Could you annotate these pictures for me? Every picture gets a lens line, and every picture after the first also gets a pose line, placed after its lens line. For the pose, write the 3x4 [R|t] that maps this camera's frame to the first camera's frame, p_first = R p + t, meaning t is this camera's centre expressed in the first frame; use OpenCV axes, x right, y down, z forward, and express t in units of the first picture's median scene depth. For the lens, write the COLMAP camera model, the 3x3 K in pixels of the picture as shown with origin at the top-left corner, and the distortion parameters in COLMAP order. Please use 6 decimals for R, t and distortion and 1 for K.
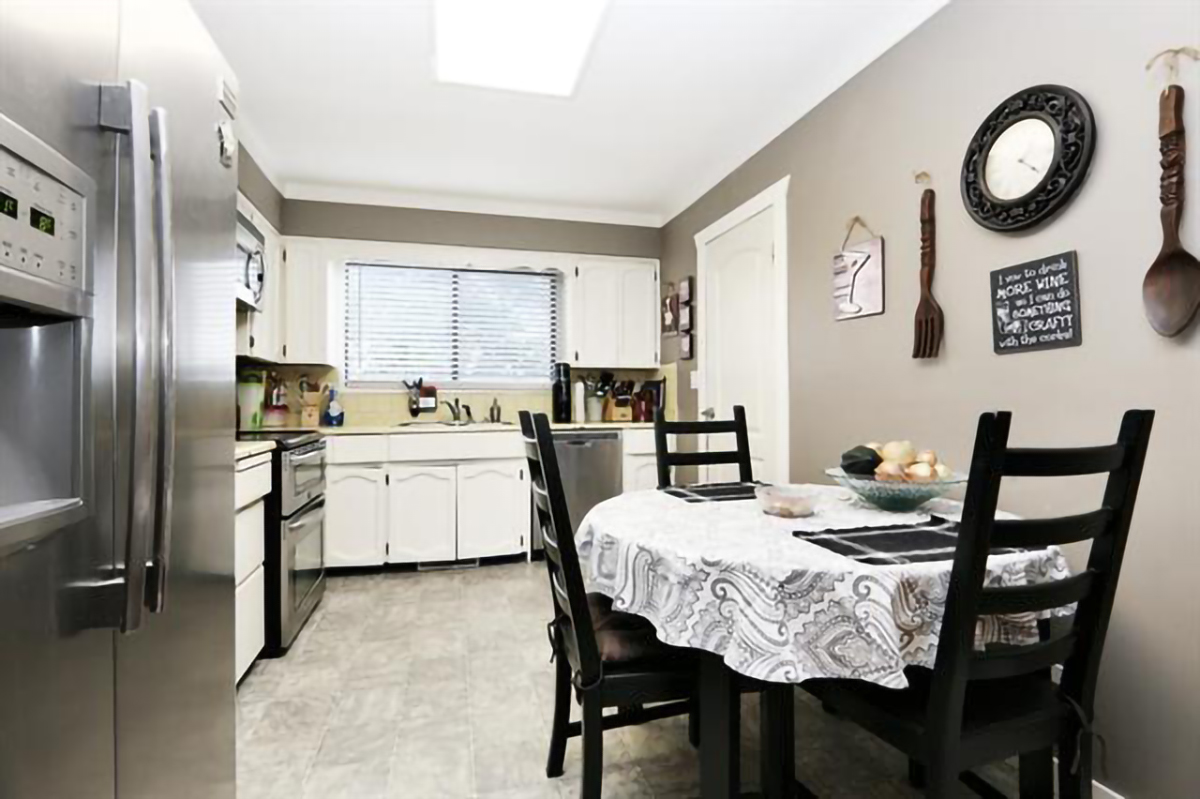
lens RADIAL K [[581.7, 0, 599.6], [0, 581.7, 399.1], [0, 0, 1]] dist [-0.018920, -0.001437]
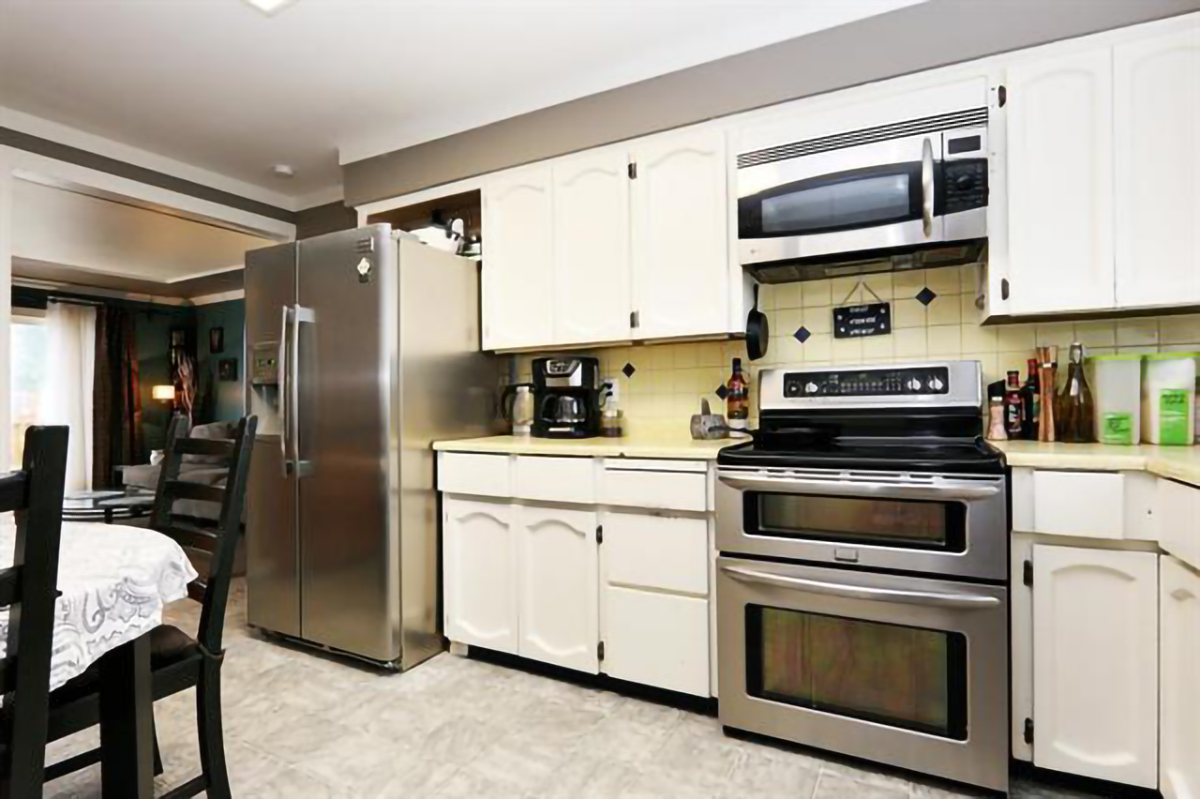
lens RADIAL K [[581.7, 0, 589.7], [0, 581.7, 397.6], [0, 0, 1]] dist [-0.018920, -0.001437]
pose [[-0.680045, 0.005499, -0.733150, 0.080323], [0.020314, 0.999729, -0.011344, 0.005405], [0.732889, -0.022607, -0.679972, 0.898237]]
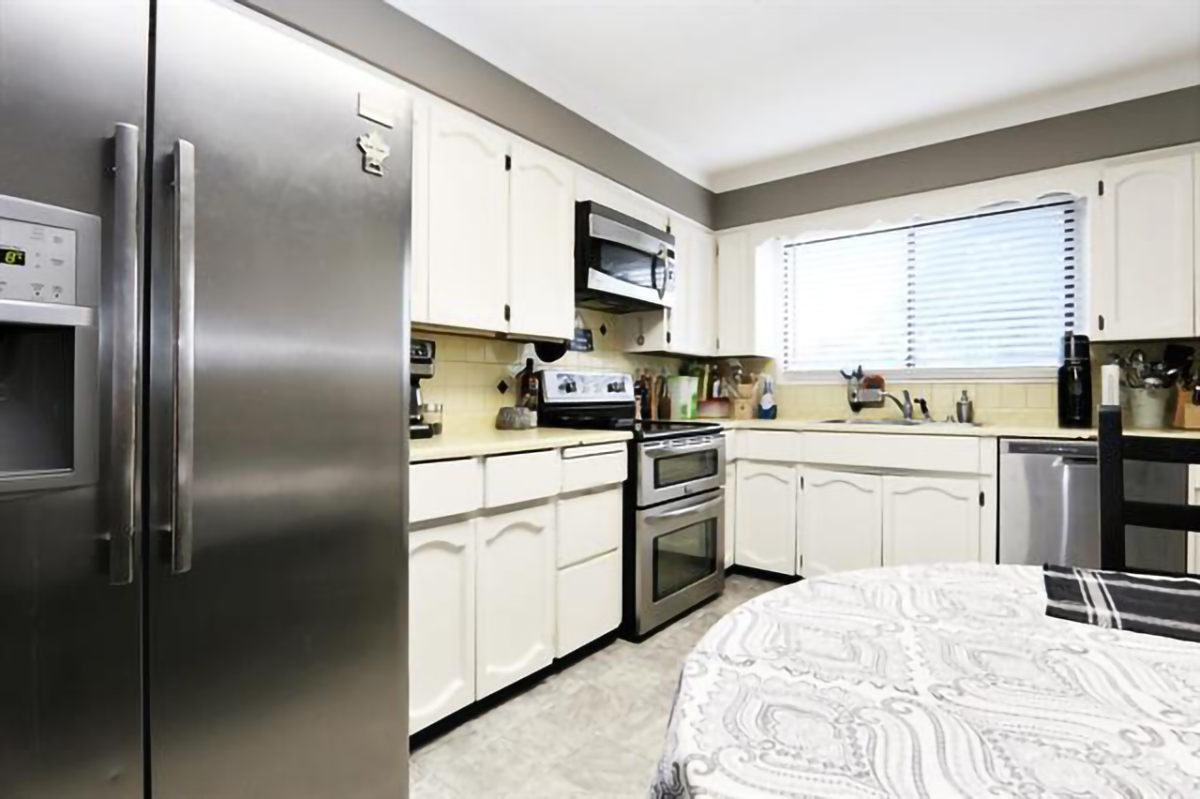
lens RADIAL K [[581.7, 0, 598.3], [0, 581.7, 395.5], [0, 0, 1]] dist [-0.018920, -0.001437]
pose [[0.594897, 0.004893, -0.803787, 0.149131], [0.000518, 0.999979, 0.006471, 0.000582], [0.803802, -0.004266, 0.594882, 0.215500]]
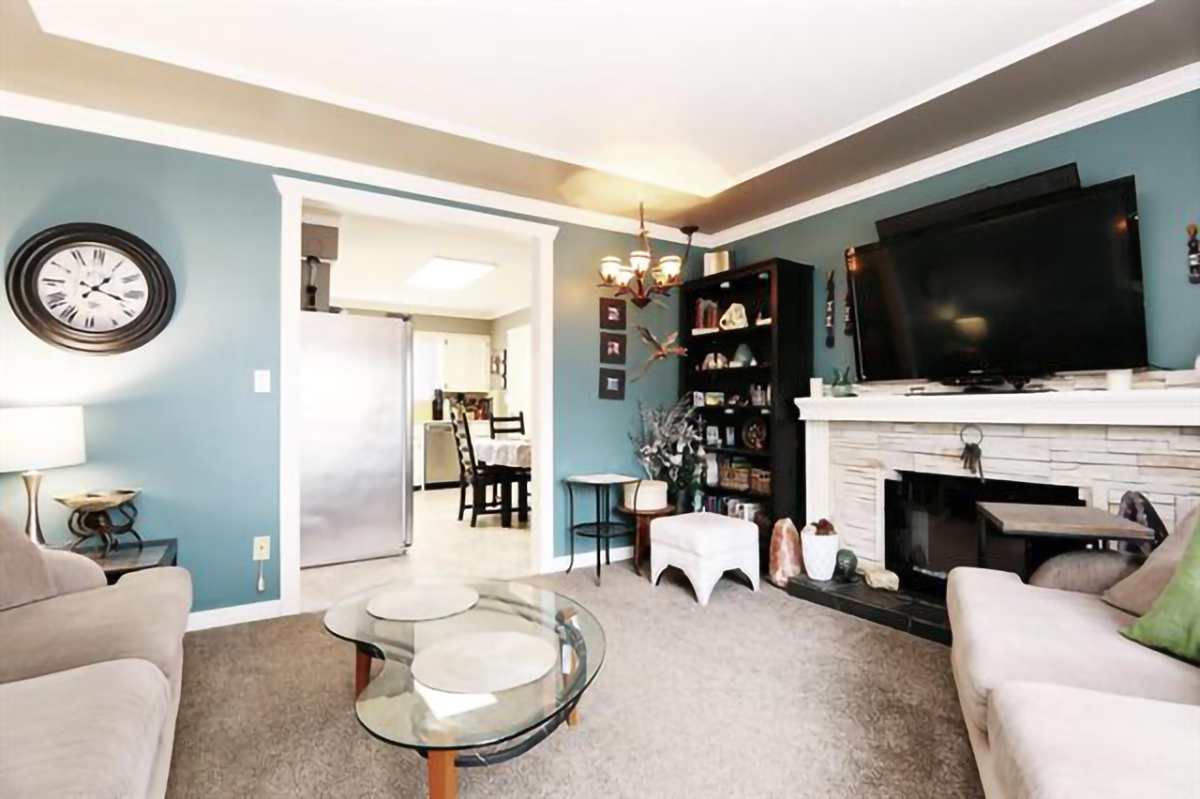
lens RADIAL K [[581.7, 0, 608.7], [0, 581.7, 406.7], [0, 0, 1]] dist [-0.018920, -0.001437]
pose [[0.949498, 0.009383, 0.313633, -0.144382], [-0.008703, 0.999956, -0.003569, -0.002331], [-0.313652, 0.000659, 0.949538, -1.110748]]
